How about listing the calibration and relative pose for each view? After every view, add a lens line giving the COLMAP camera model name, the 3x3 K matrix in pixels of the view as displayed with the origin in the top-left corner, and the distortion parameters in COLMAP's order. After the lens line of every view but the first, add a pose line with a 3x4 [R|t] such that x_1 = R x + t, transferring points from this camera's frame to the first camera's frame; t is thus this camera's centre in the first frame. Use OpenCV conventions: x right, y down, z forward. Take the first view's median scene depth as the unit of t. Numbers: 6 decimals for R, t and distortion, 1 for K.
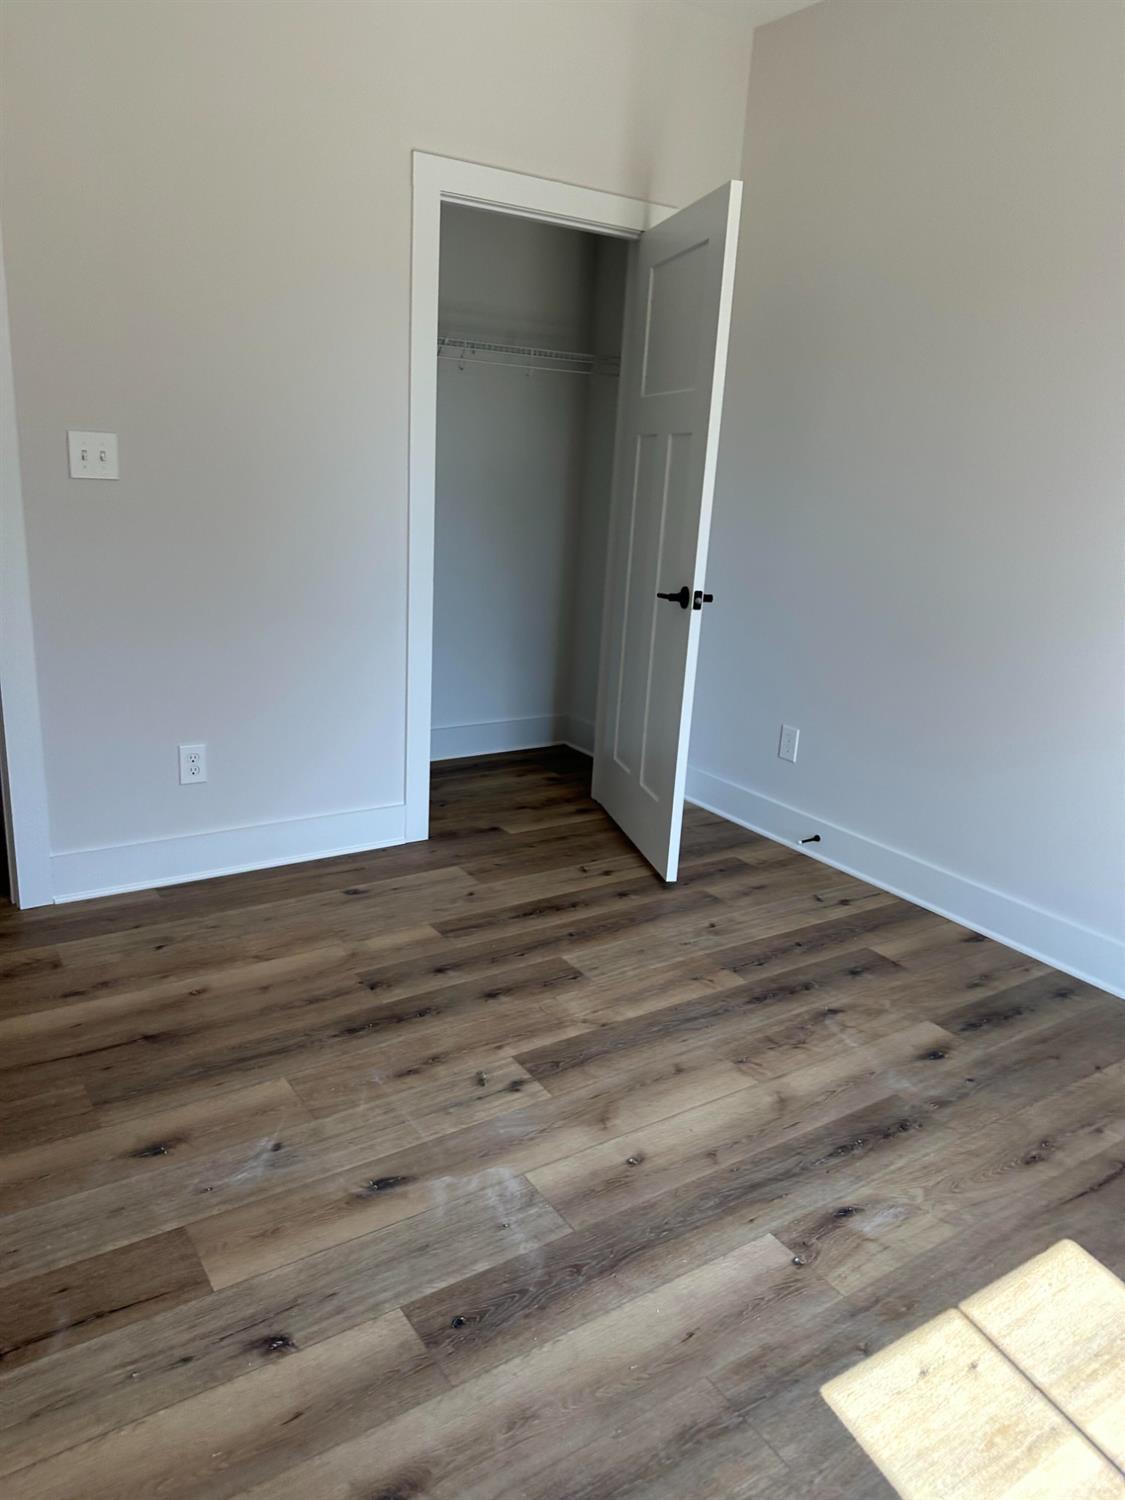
lens RADIAL K [[1044.2, 0, 567.6], [0, 1044.2, 753.3], [0, 0, 1]] dist [0.059612, -0.077735]
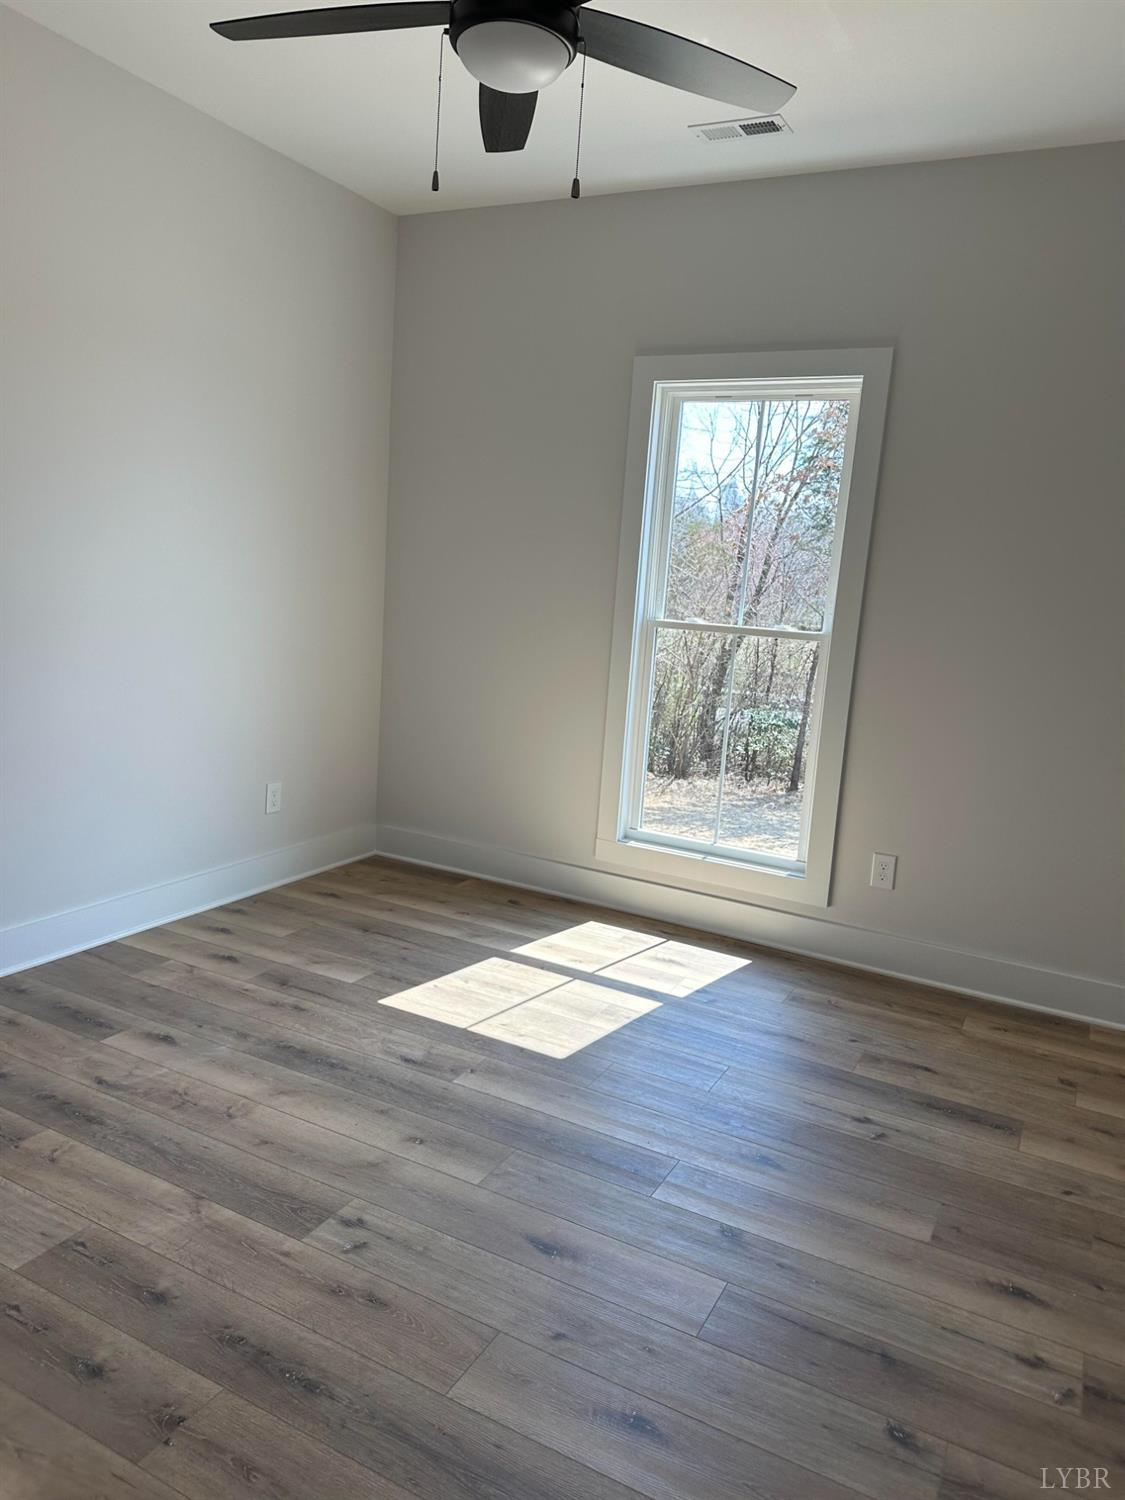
lens RADIAL K [[1044.2, 0, 567.6], [0, 1044.2, 753.3], [0, 0, 1]] dist [0.059612, -0.077735]
pose [[-0.471312, -0.239255, 0.848895, -0.809443], [0.143174, 0.928980, 0.341317, -0.354038], [-0.870268, 0.282406, -0.403584, 1.056515]]
